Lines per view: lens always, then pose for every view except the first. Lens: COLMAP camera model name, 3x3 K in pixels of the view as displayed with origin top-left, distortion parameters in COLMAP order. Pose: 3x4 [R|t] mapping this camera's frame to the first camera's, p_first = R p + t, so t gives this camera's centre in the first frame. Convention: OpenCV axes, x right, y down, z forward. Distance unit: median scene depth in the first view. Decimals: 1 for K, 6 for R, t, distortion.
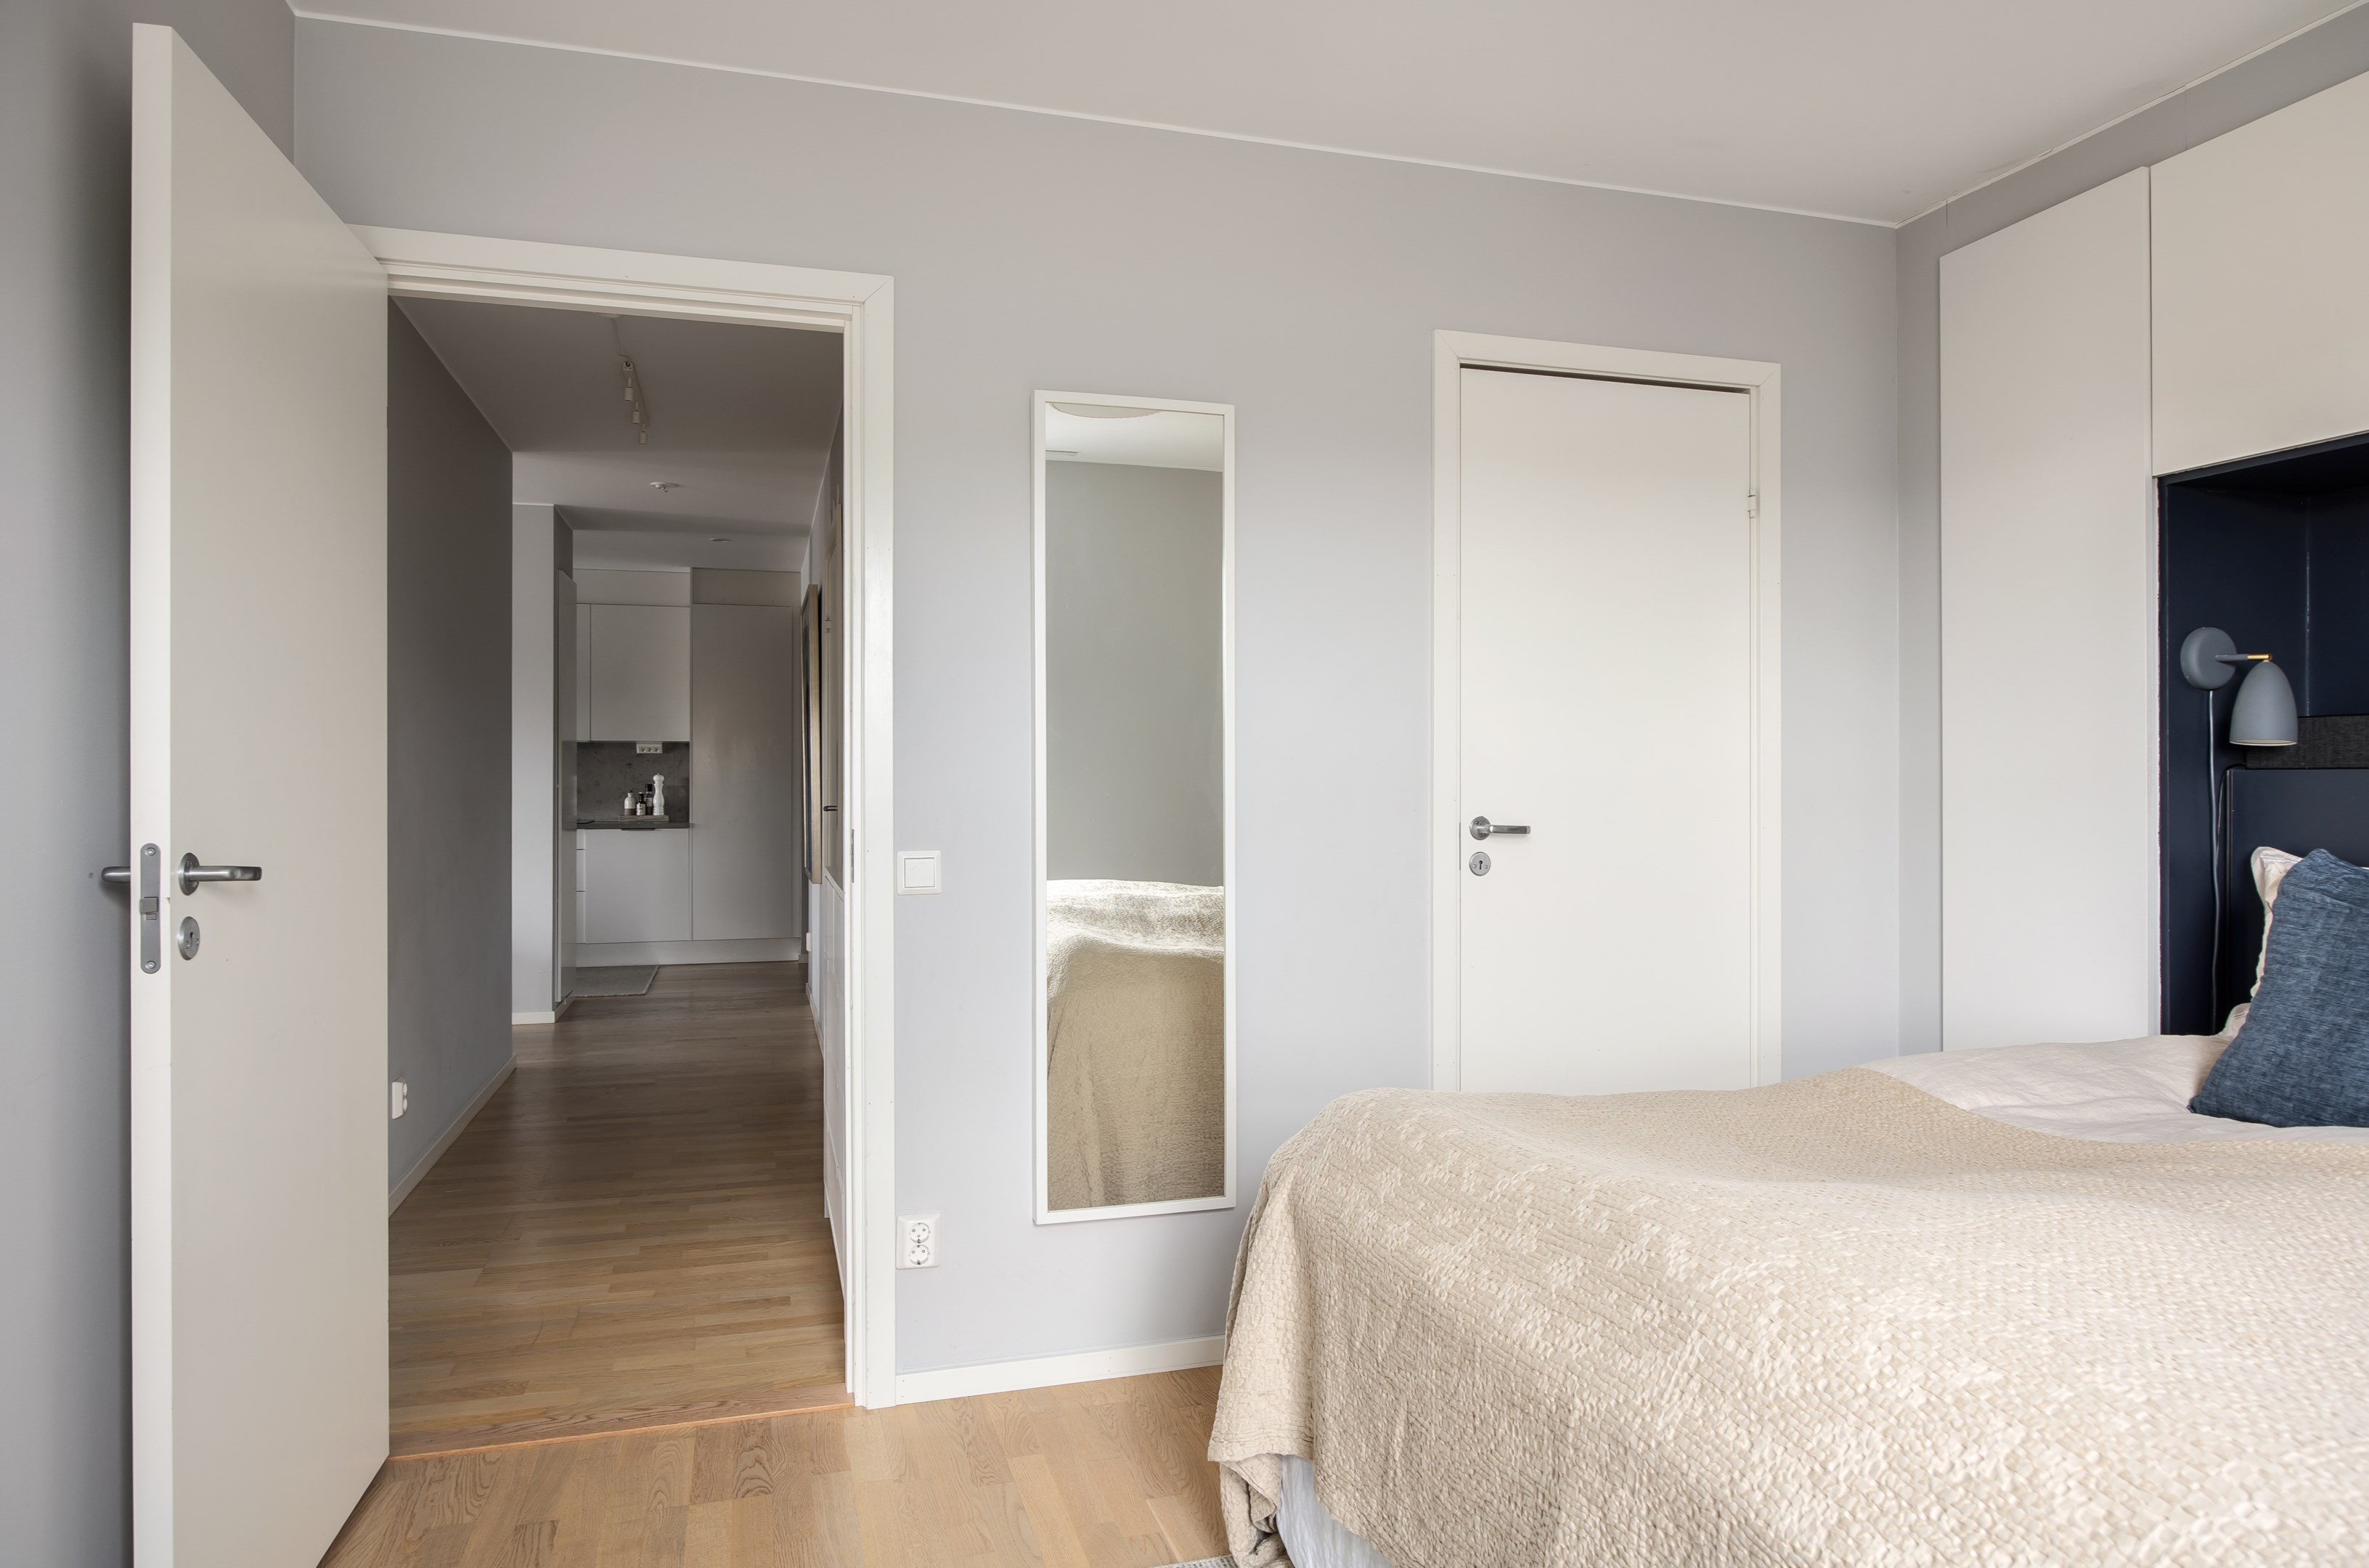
lens RADIAL K [[1413.0, 0, 1180.2], [0, 1413.0, 781.7], [0, 0, 1]] dist [-0.010846, 0.001264]
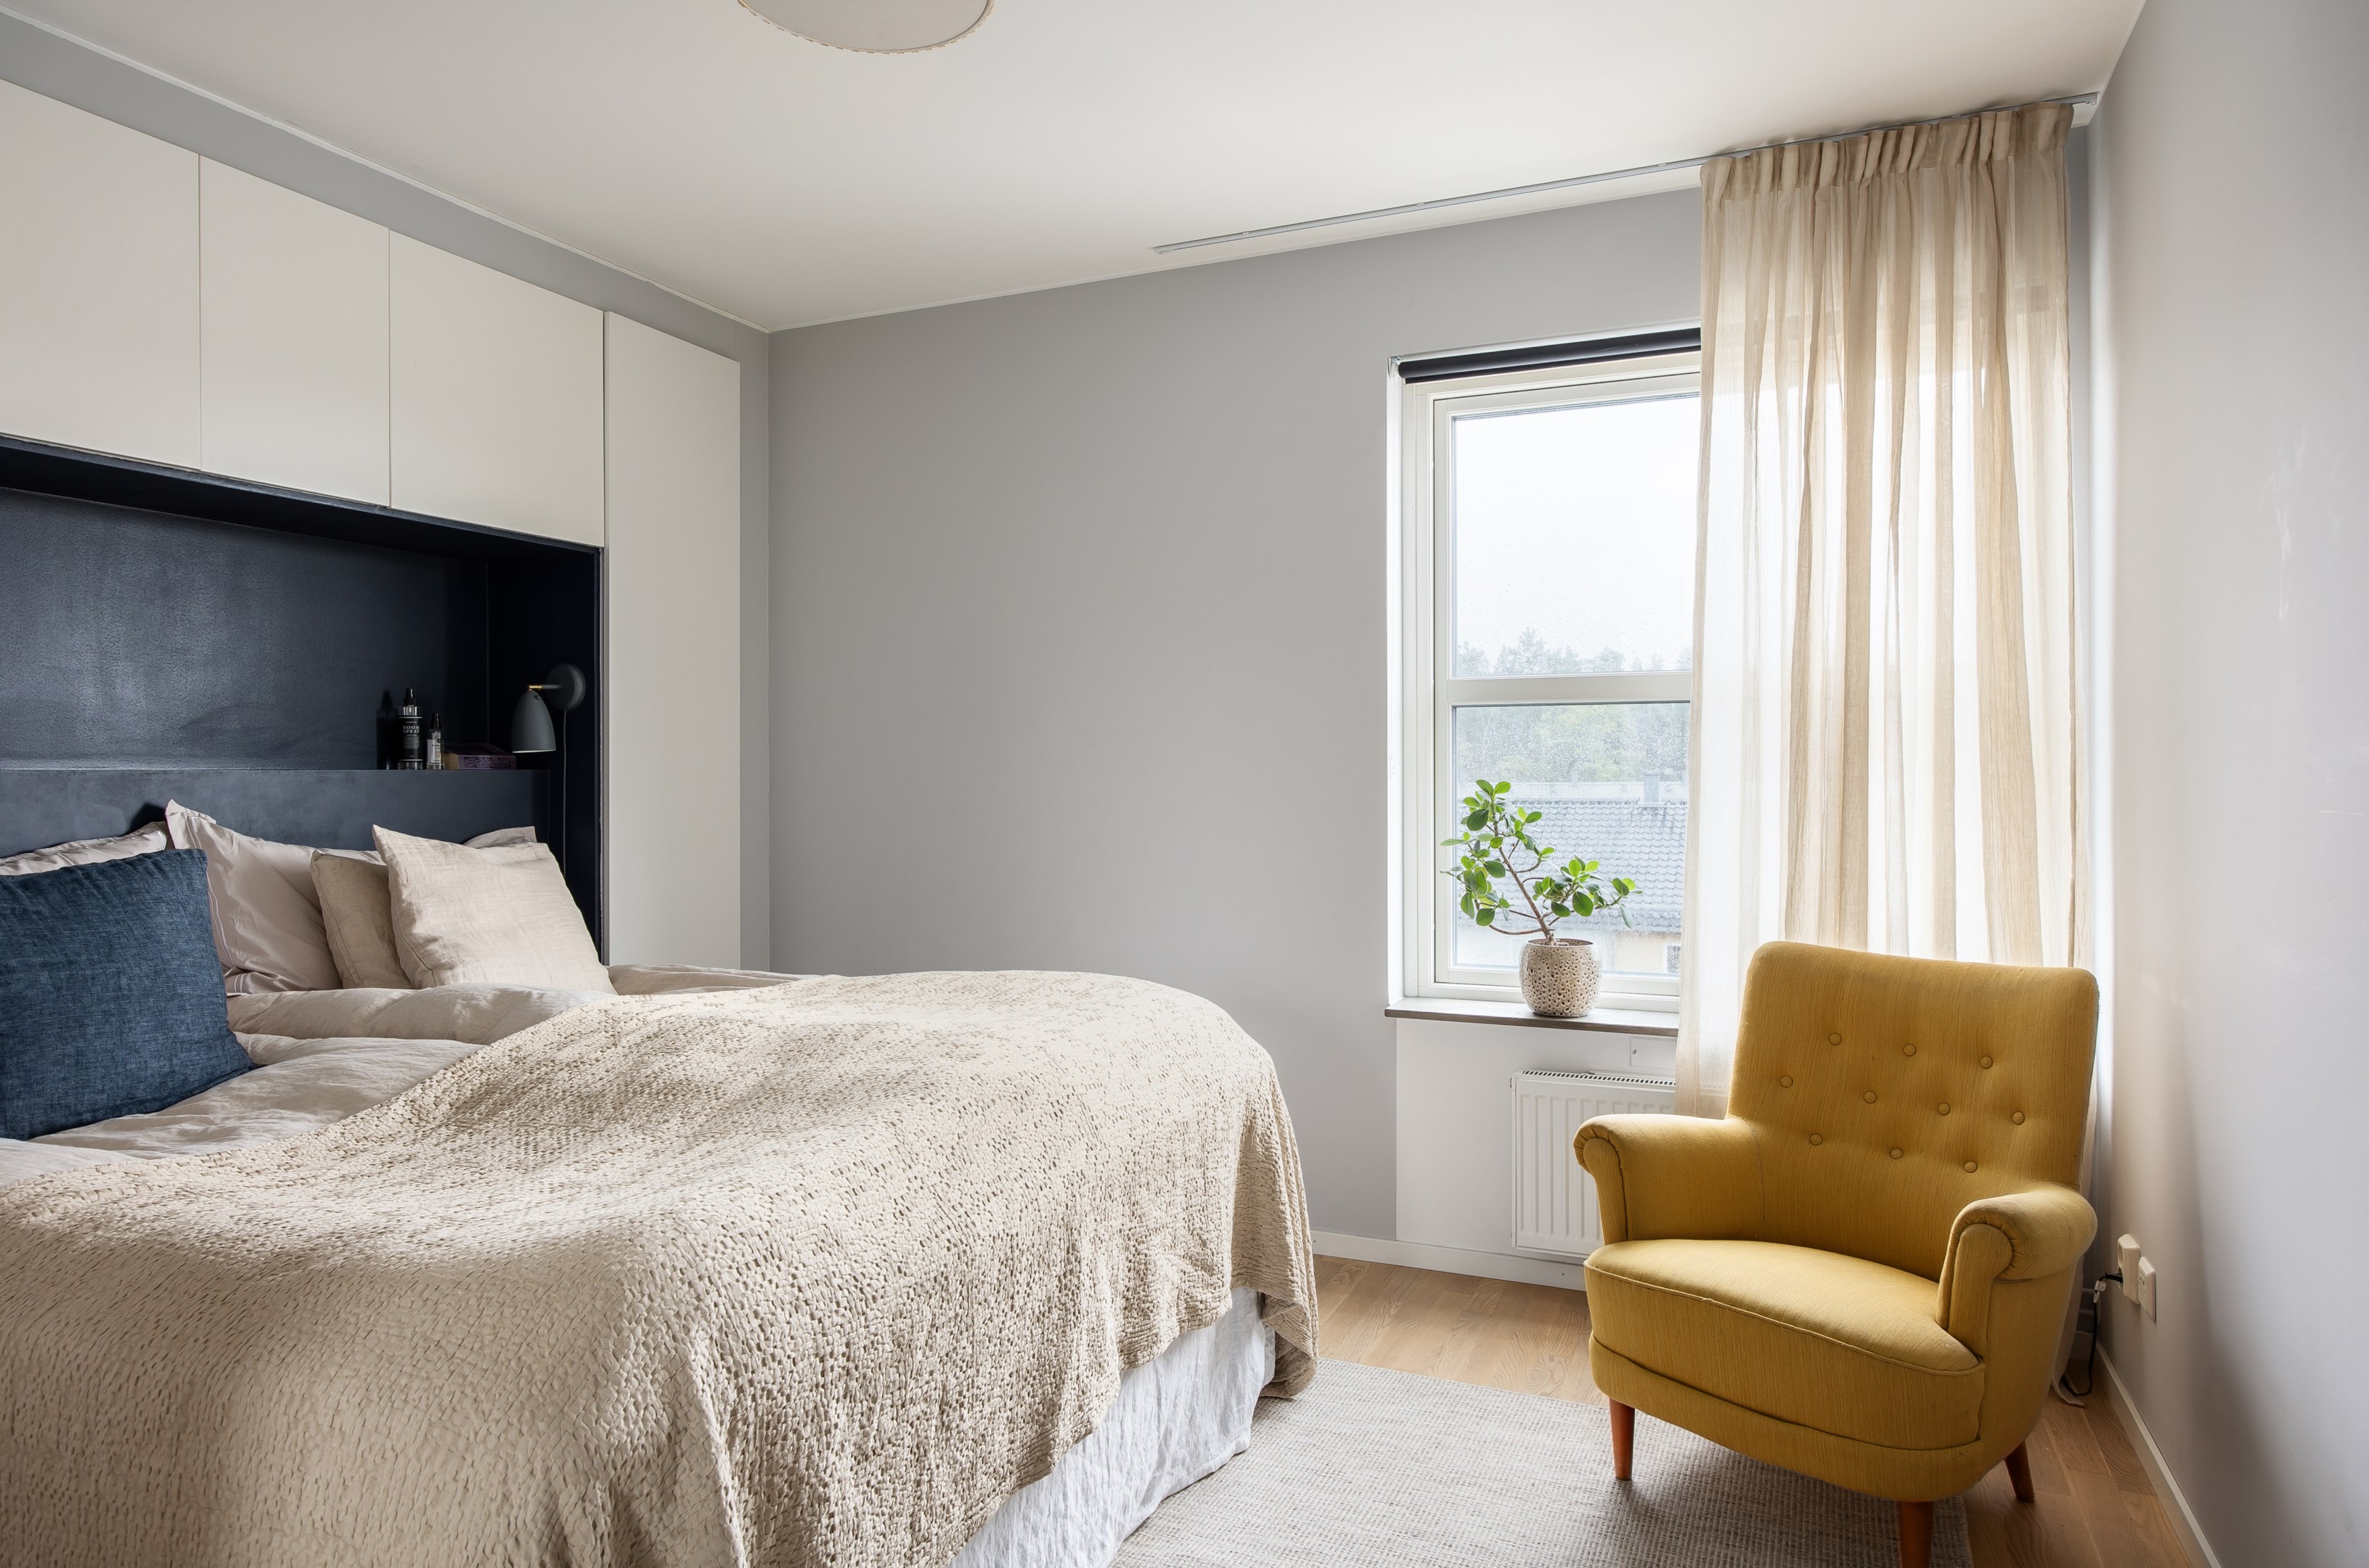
lens RADIAL K [[1413.0, 0, 1185.3], [0, 1413.0, 777.1], [0, 0, 1]] dist [-0.010846, 0.001264]
pose [[-0.768784, -0.001978, 0.639506, -0.379280], [0.002110, 0.999982, 0.005629, -0.007494], [-0.639505, 0.005677, -0.768766, 1.001469]]
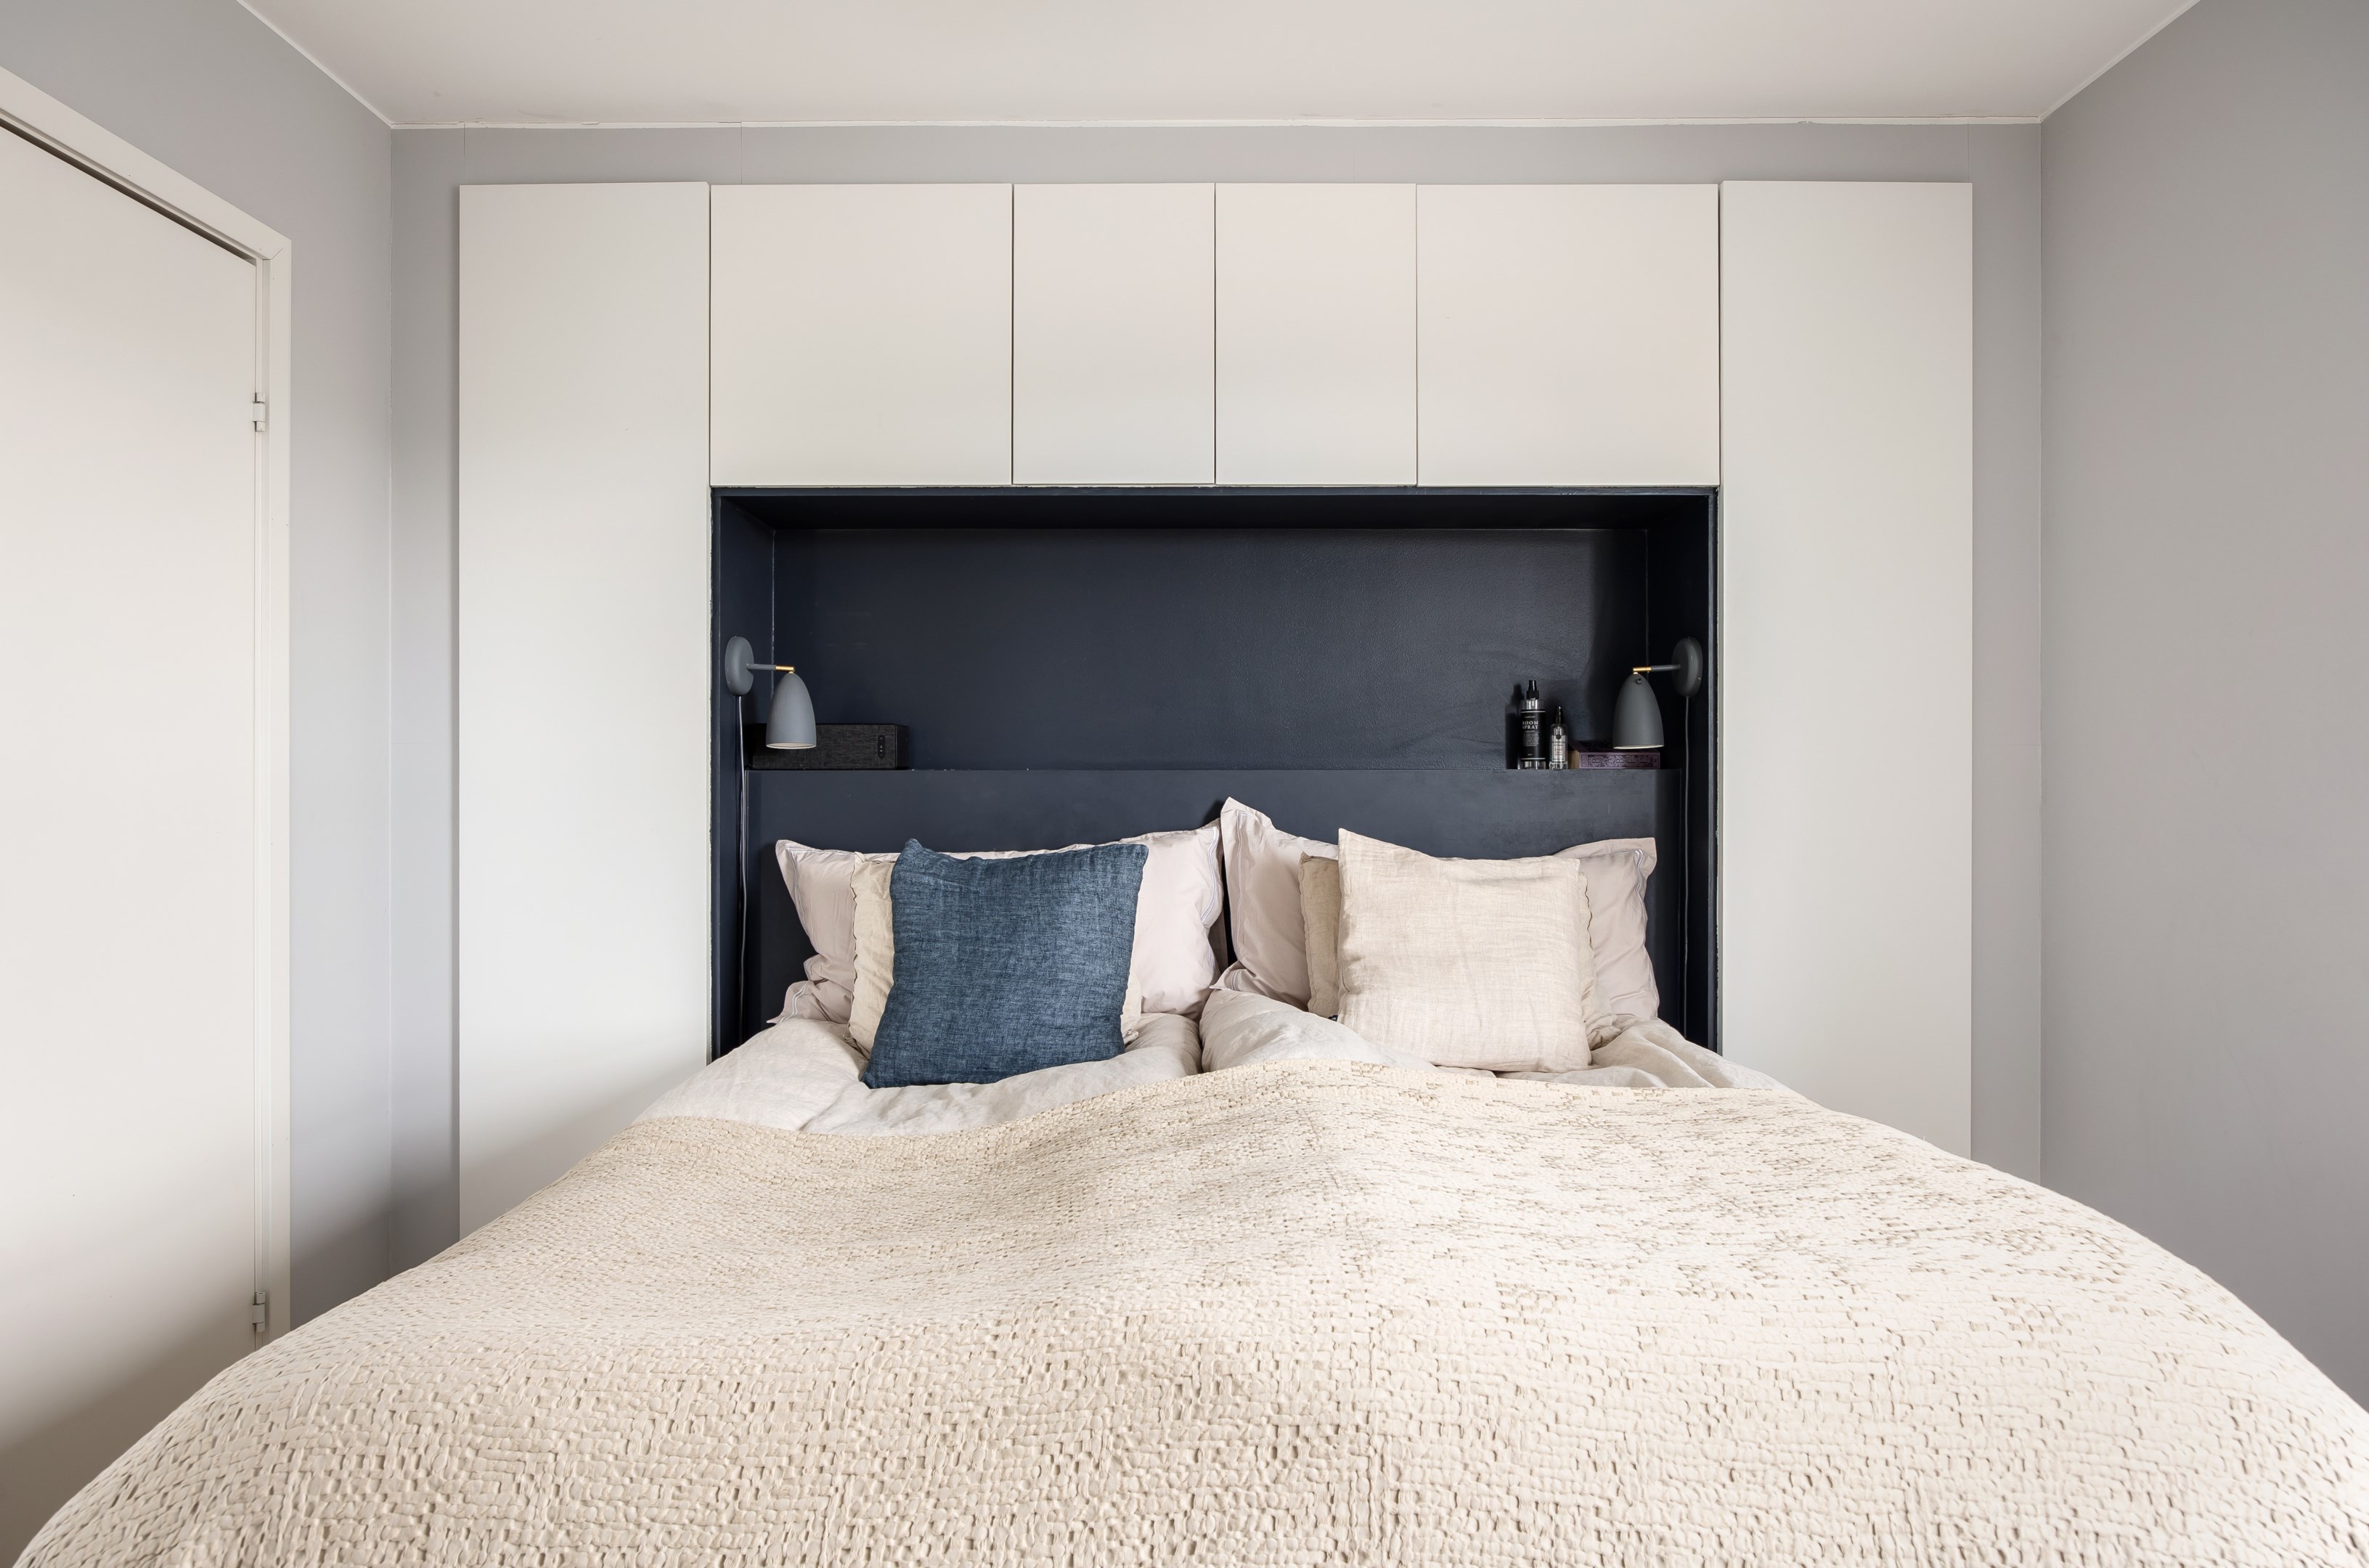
lens RADIAL K [[1413.0, 0, 1188.6], [0, 1413.0, 782.7], [0, 0, 1]] dist [-0.010846, 0.001264]
pose [[0.285549, -0.004801, 0.958352, -0.210121], [0.001236, 0.999988, 0.004641, -0.003512], [-0.958363, -0.000140, 0.285551, 0.381922]]
